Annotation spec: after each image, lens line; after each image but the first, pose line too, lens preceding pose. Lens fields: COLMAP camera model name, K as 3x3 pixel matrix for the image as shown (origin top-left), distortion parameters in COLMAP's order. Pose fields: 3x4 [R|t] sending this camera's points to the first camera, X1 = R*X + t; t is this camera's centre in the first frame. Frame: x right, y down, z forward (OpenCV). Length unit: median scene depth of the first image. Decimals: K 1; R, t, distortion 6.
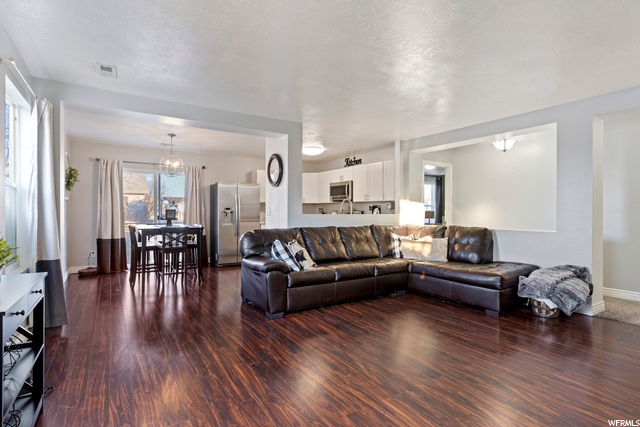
lens RADIAL K [[326.5, 0, 323.0], [0, 326.5, 211.9], [0, 0, 1]] dist [-0.012716, -0.000873]
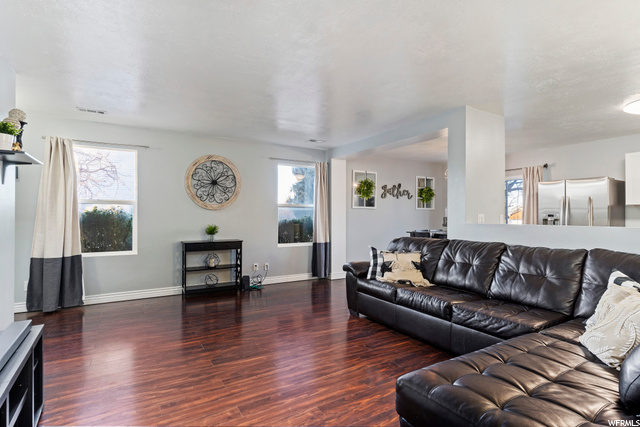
lens RADIAL K [[326.5, 0, 314.4], [0, 326.5, 212.1], [0, 0, 1]] dist [-0.012716, -0.000873]
pose [[-0.053384, -0.015988, -0.998446, 1.071070], [-0.002672, 0.999871, -0.015868, -0.007409], [0.998570, 0.001821, -0.053420, 1.016699]]
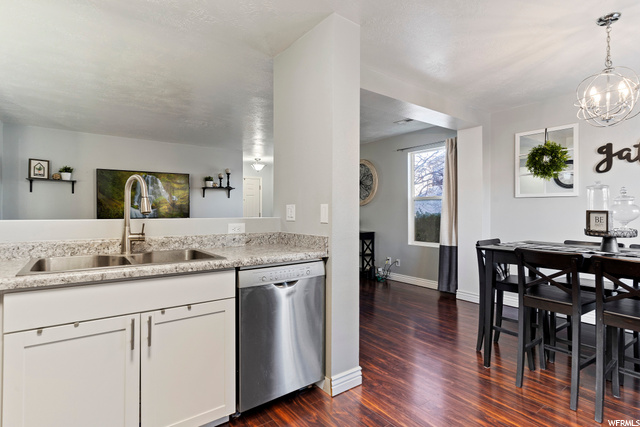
lens RADIAL K [[326.5, 0, 321.3], [0, 326.5, 209.0], [0, 0, 1]] dist [-0.012716, -0.000873]
pose [[-0.998581, -0.004756, -0.053033, -0.158127], [-0.004294, 0.999952, -0.008828, -0.005607], [0.053072, -0.008587, -0.998554, 2.323314]]
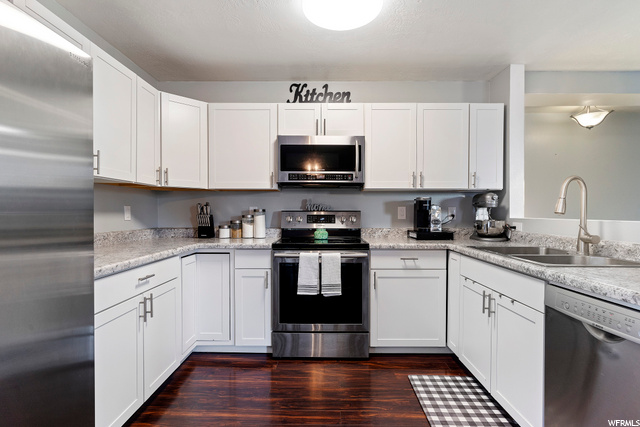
lens RADIAL K [[326.5, 0, 321.9], [0, 326.5, 215.3], [0, 0, 1]] dist [-0.012716, -0.000873]
pose [[0.565260, -0.009379, 0.824859, -0.598021], [-0.001805, 0.999919, 0.012606, -0.005833], [-0.824911, -0.008615, 0.565197, 1.768793]]
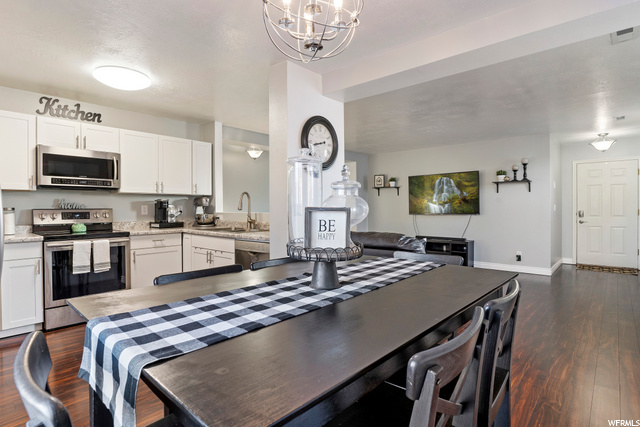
lens RADIAL K [[326.5, 0, 314.6], [0, 326.5, 210.8], [0, 0, 1]] dist [-0.012716, -0.000873]
pose [[-0.250720, -0.010599, 0.968002, -1.132750], [0.002378, 0.999930, 0.011564, -0.011318], [-0.968057, 0.005201, -0.250677, 1.782406]]
